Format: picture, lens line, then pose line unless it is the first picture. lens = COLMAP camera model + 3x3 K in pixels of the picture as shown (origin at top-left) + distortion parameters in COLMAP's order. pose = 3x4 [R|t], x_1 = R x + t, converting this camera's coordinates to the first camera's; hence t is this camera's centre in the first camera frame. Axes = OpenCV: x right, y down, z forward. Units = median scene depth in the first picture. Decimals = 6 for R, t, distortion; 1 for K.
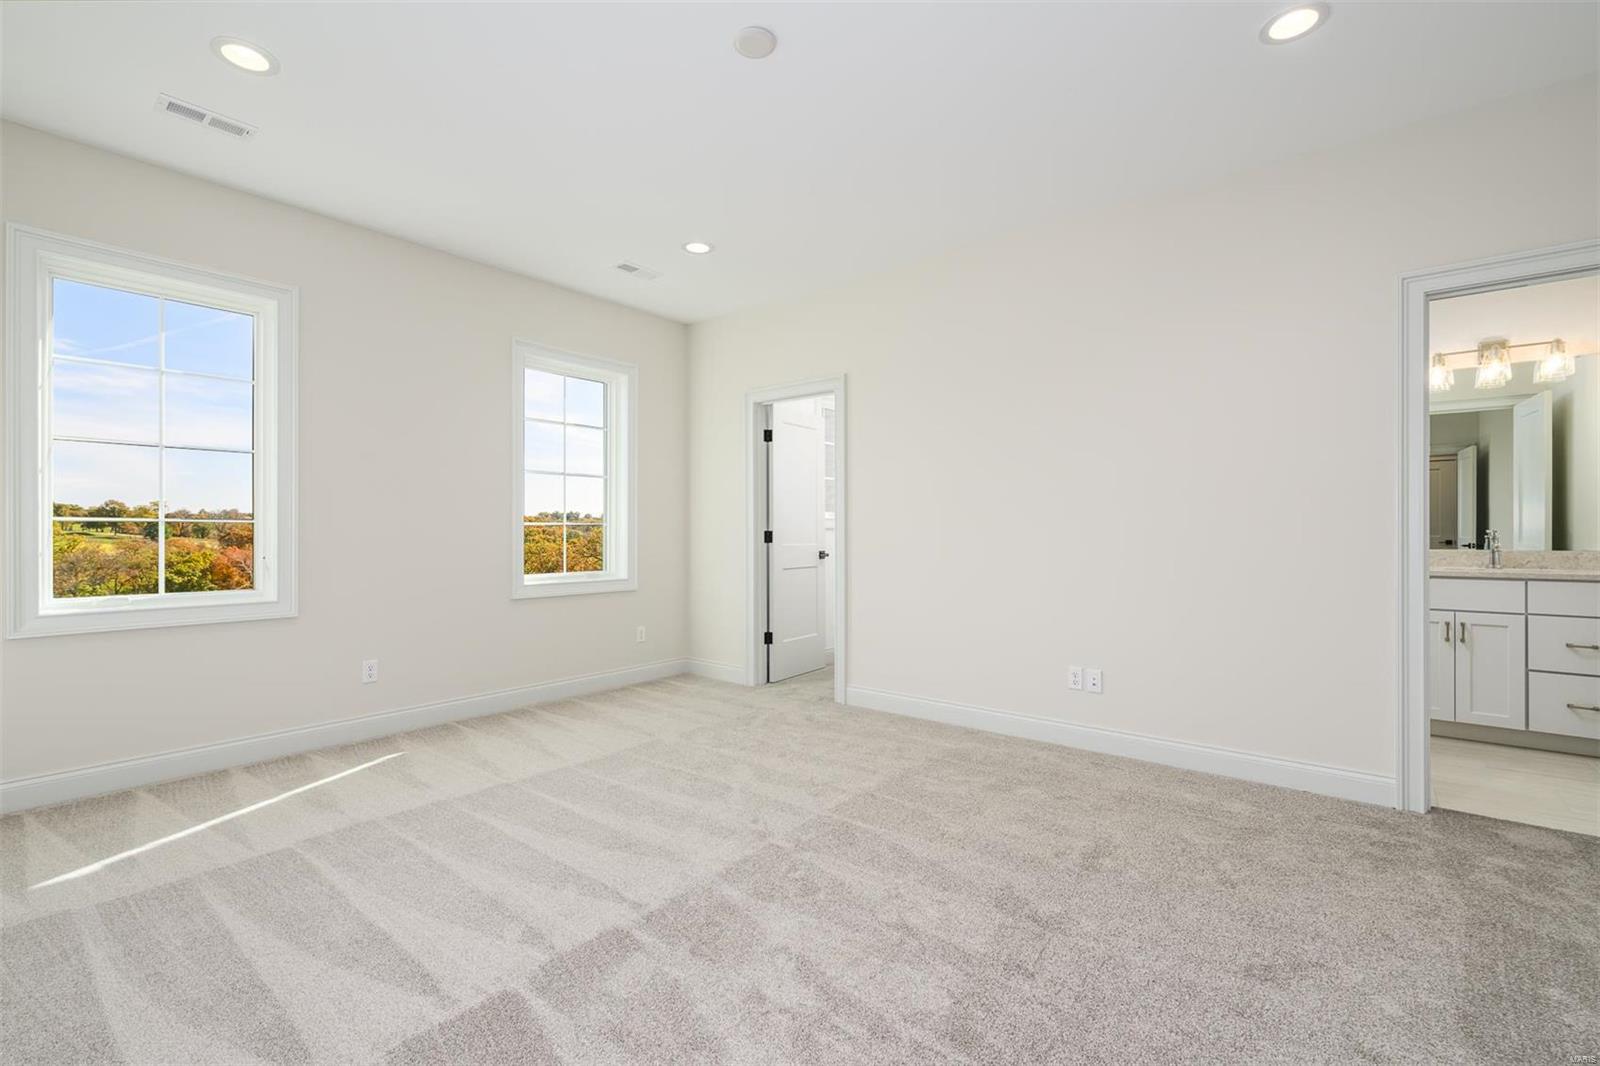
lens RADIAL K [[722.6, 0, 790.4], [0, 722.6, 536.8], [0, 0, 1]] dist [0.003739, -0.001094]
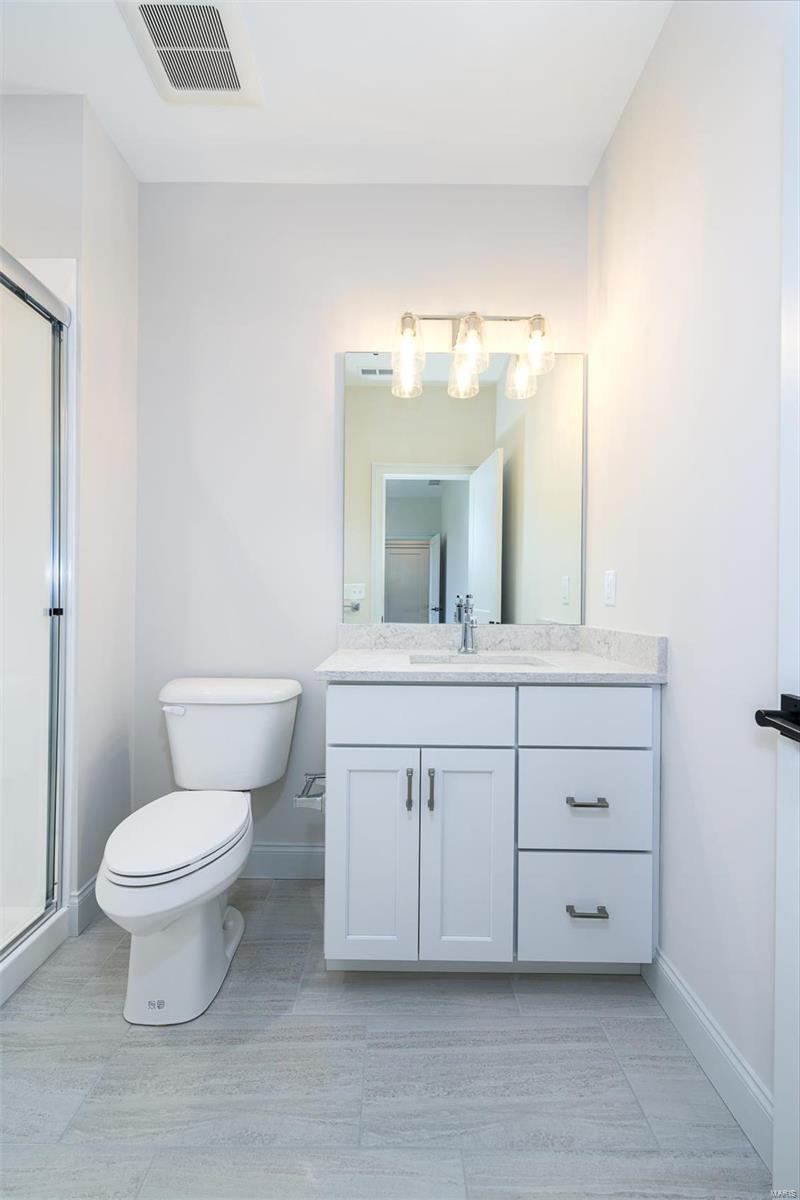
lens RADIAL K [[489.5, 0, 408.3], [0, 489.5, 604.8], [0, 0, 1]] dist [0.003772, -0.001371]
pose [[0.764606, 0.003596, 0.644488, 0.682346], [-0.008096, 0.999959, 0.004026, -0.002109], [-0.644447, -0.008296, 0.764604, 0.736090]]
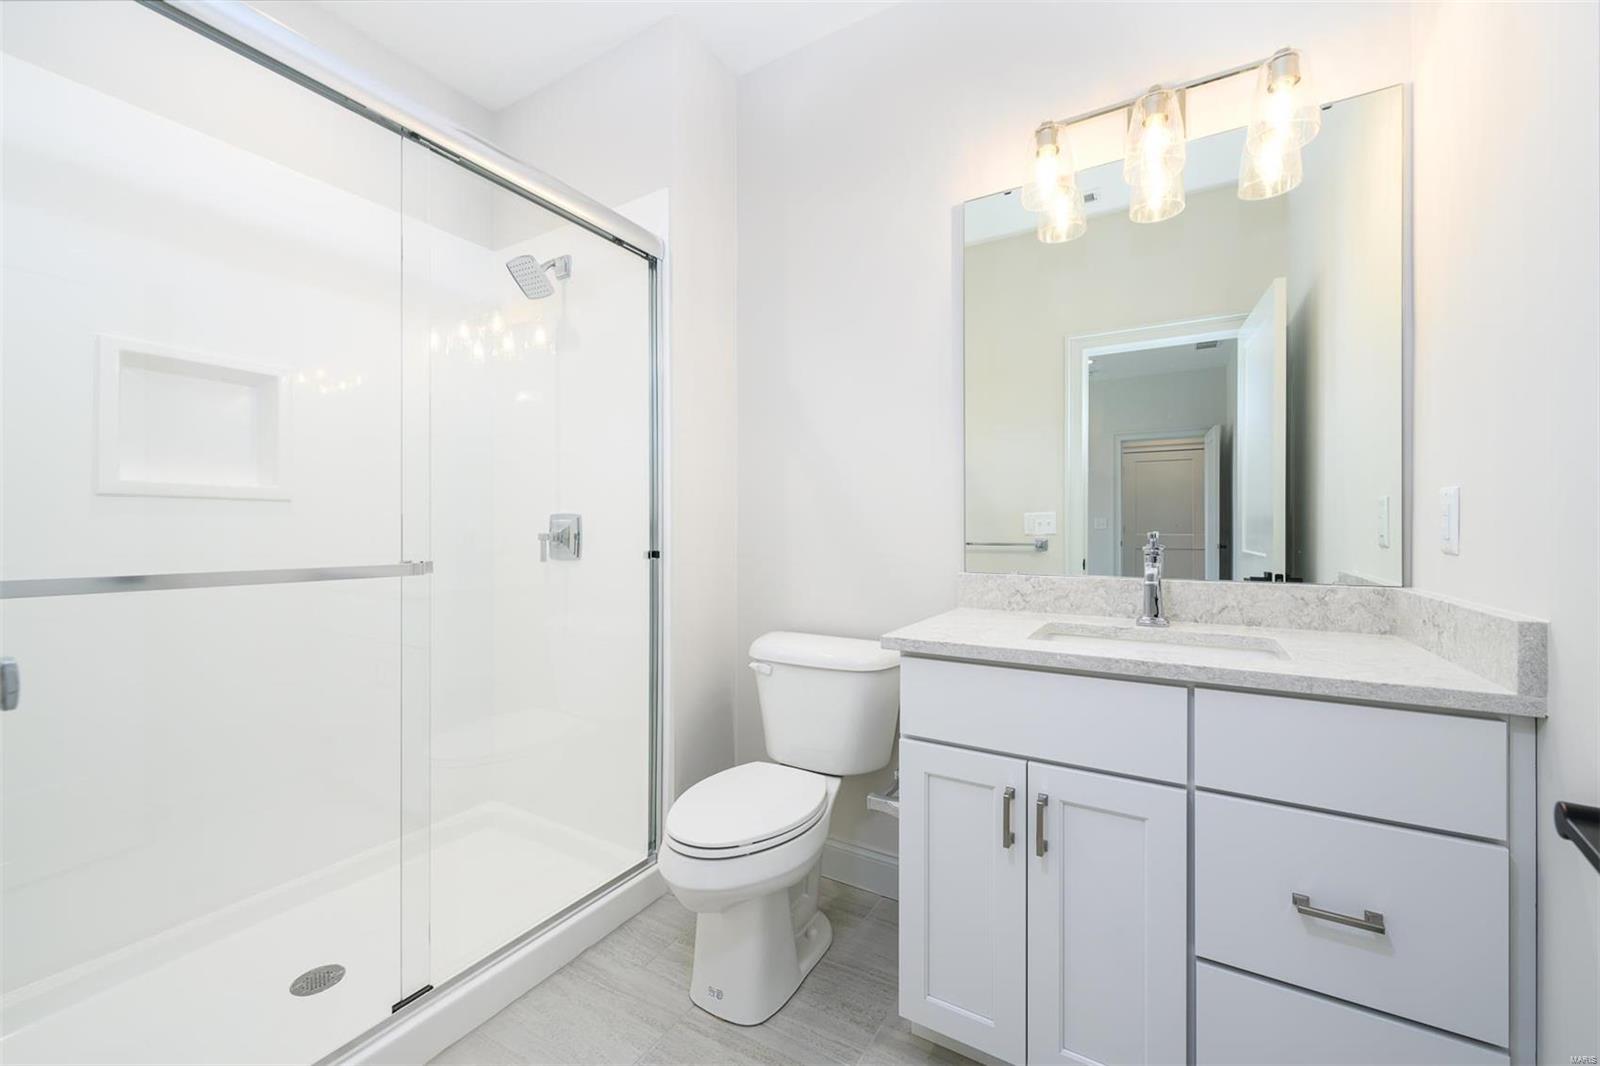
lens RADIAL K [[652.7, 0, 795.2], [0, 652.7, 536.1], [0, 0, 1]] dist [0.003772, -0.001371]
pose [[0.989616, 0.001379, 0.143731, 0.757500], [-0.002110, 0.999986, 0.004936, -0.010031], [-0.143722, -0.005188, 0.989604, 0.696781]]
